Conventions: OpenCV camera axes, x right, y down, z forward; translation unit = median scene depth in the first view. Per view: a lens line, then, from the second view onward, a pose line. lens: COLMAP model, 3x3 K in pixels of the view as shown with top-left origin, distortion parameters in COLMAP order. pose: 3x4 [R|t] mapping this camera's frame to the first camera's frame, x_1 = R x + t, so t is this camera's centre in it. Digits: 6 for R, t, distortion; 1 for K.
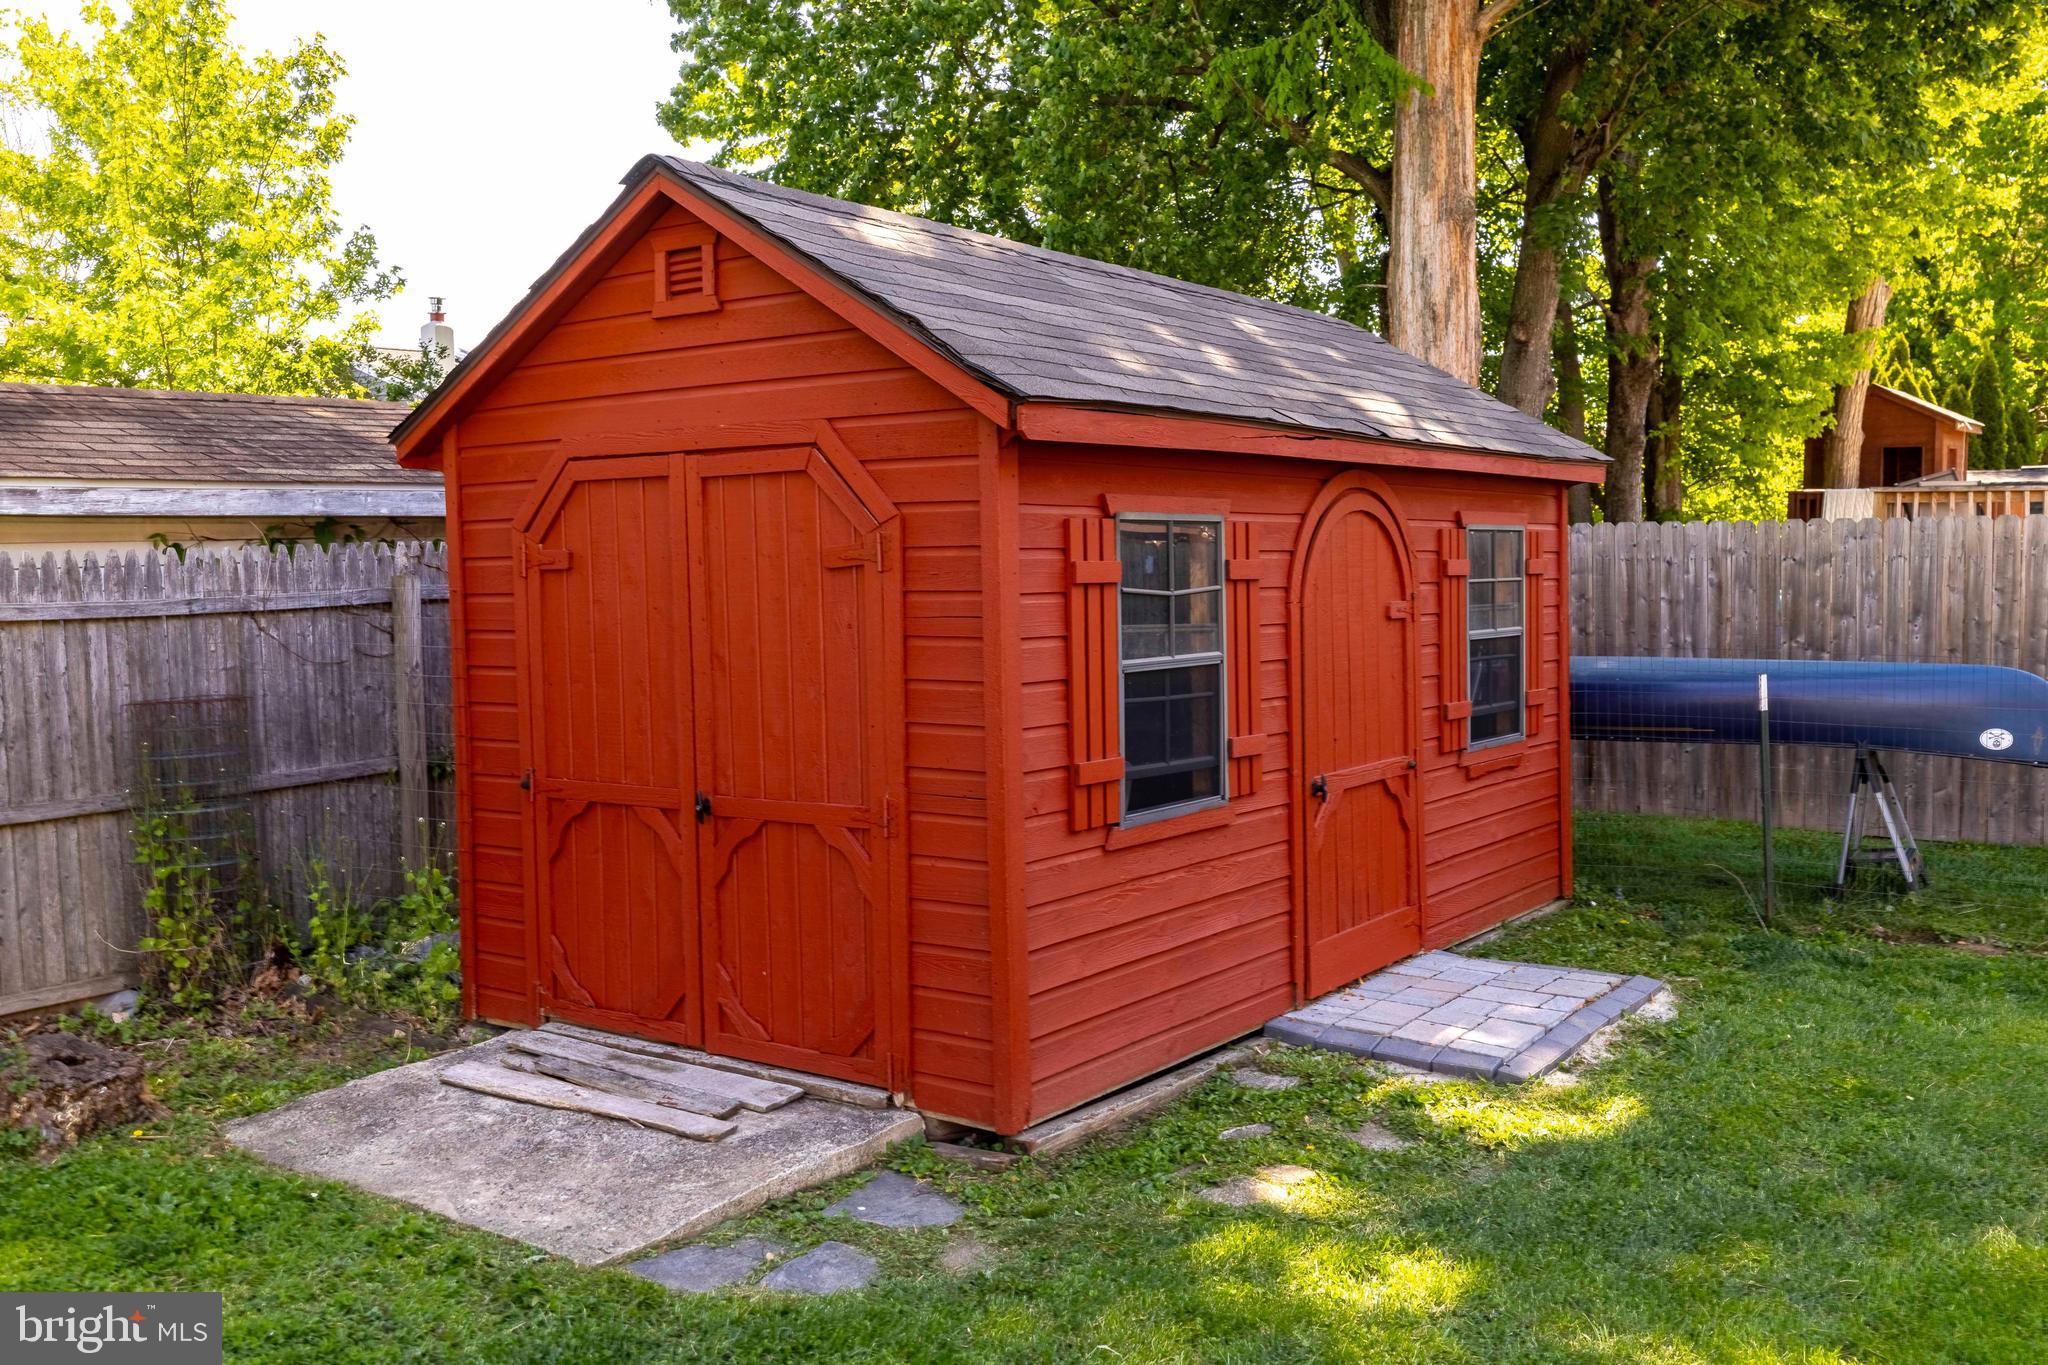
lens RADIAL K [[1821.2, 0, 1024.3], [0, 1821.2, 679.8], [0, 0, 1]] dist [0.002396, 0.001086]
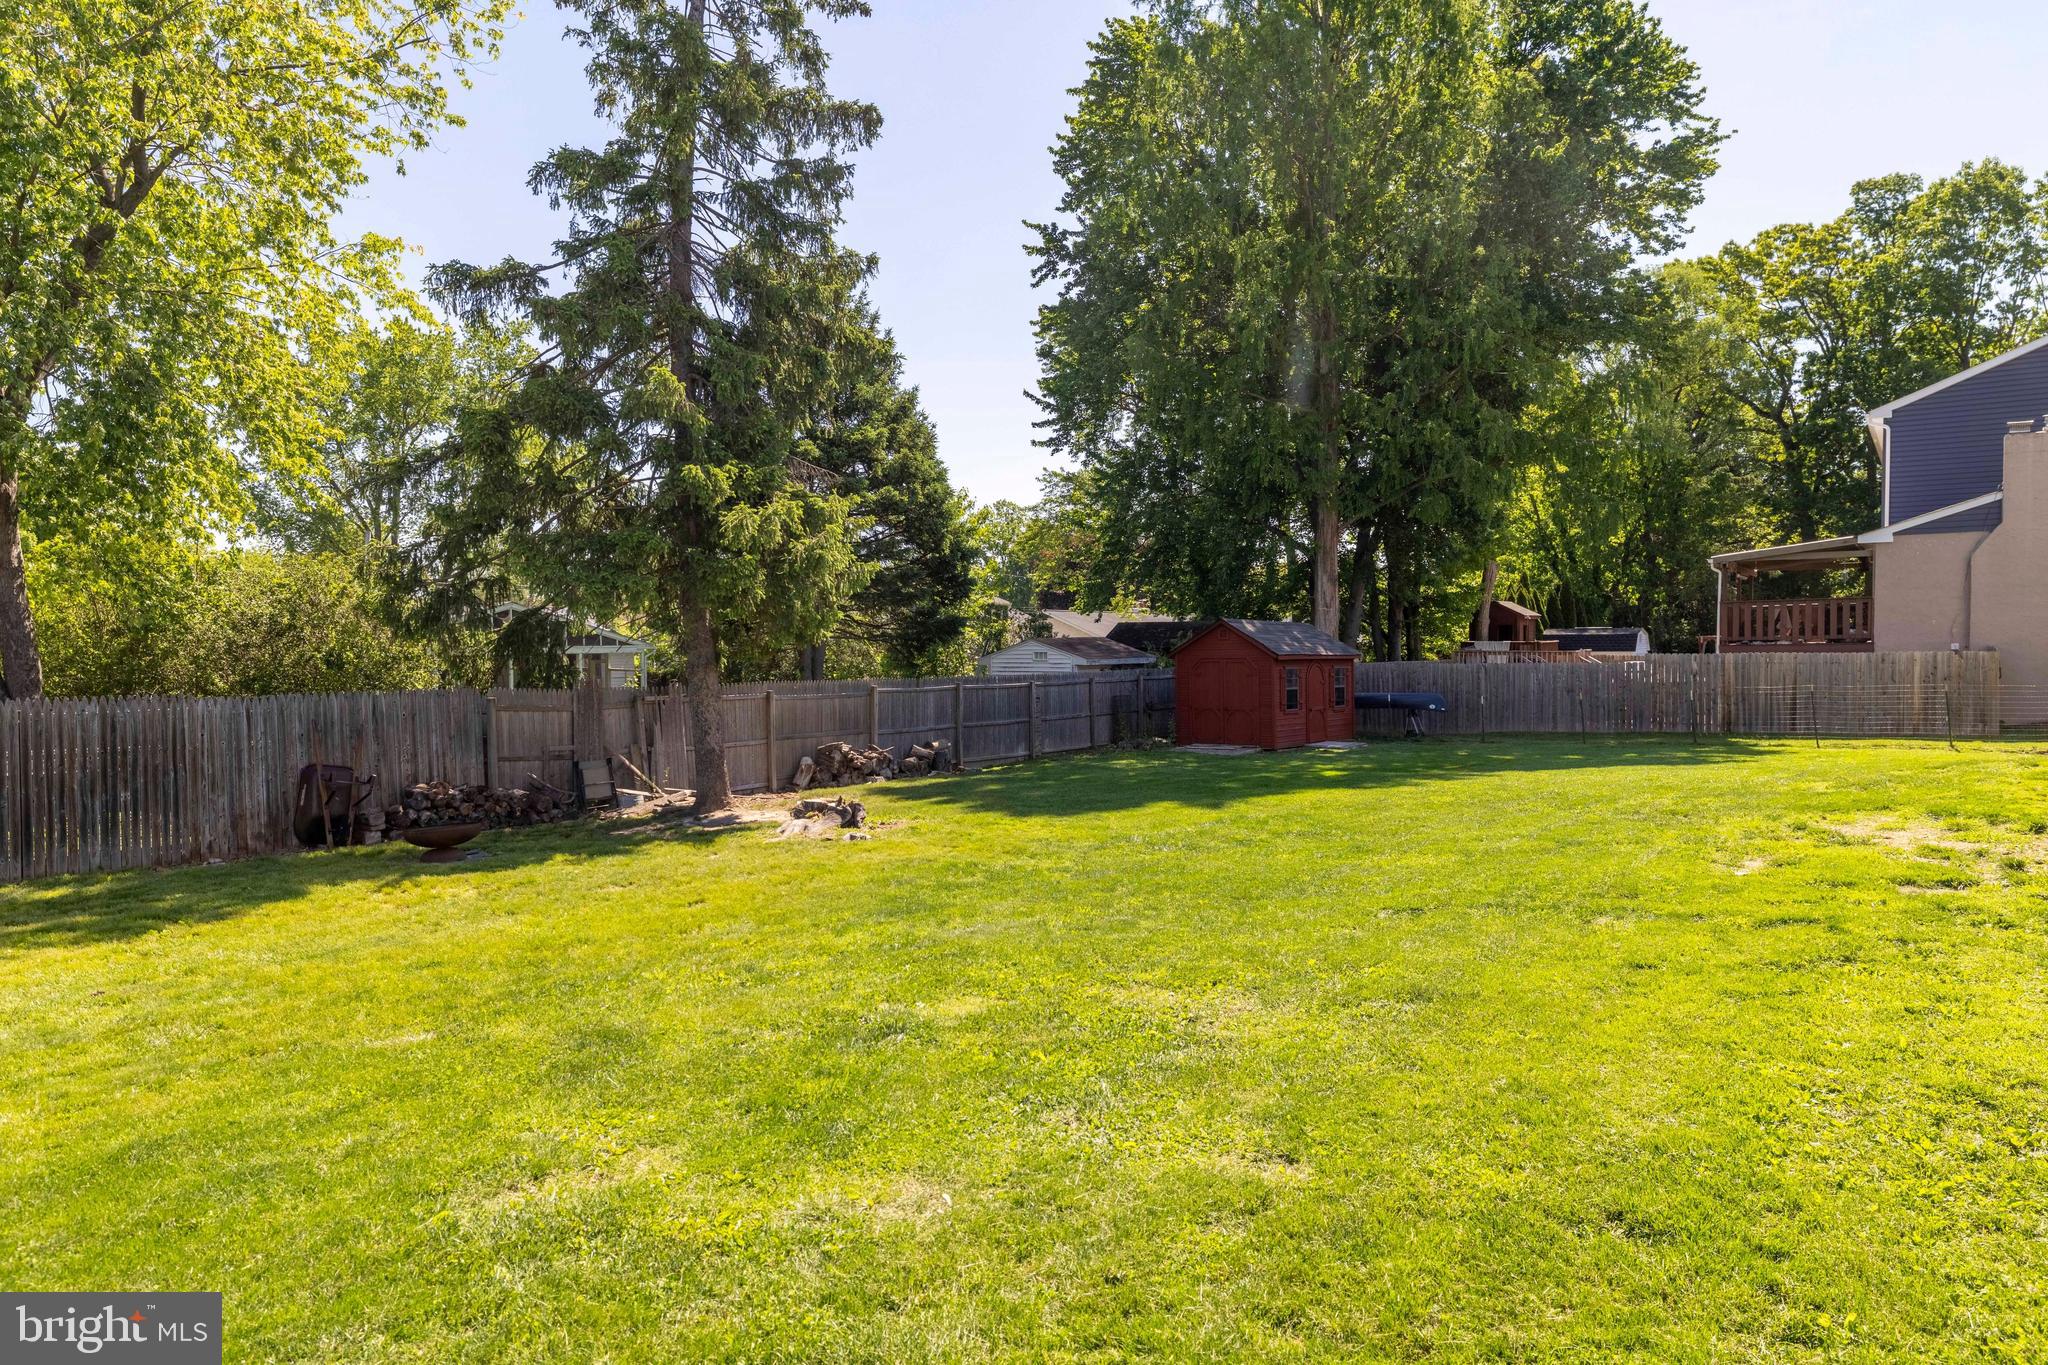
lens RADIAL K [[1298.0, 0, 1024.5], [0, 1298.0, 685.6], [0, 0, 1]] dist [-0.000502, -0.000042]
pose [[0.999946, 0.005251, -0.009009, -0.626798], [-0.005610, 0.999170, -0.040357, 0.128113], [0.008790, 0.040406, 0.999145, -2.778959]]
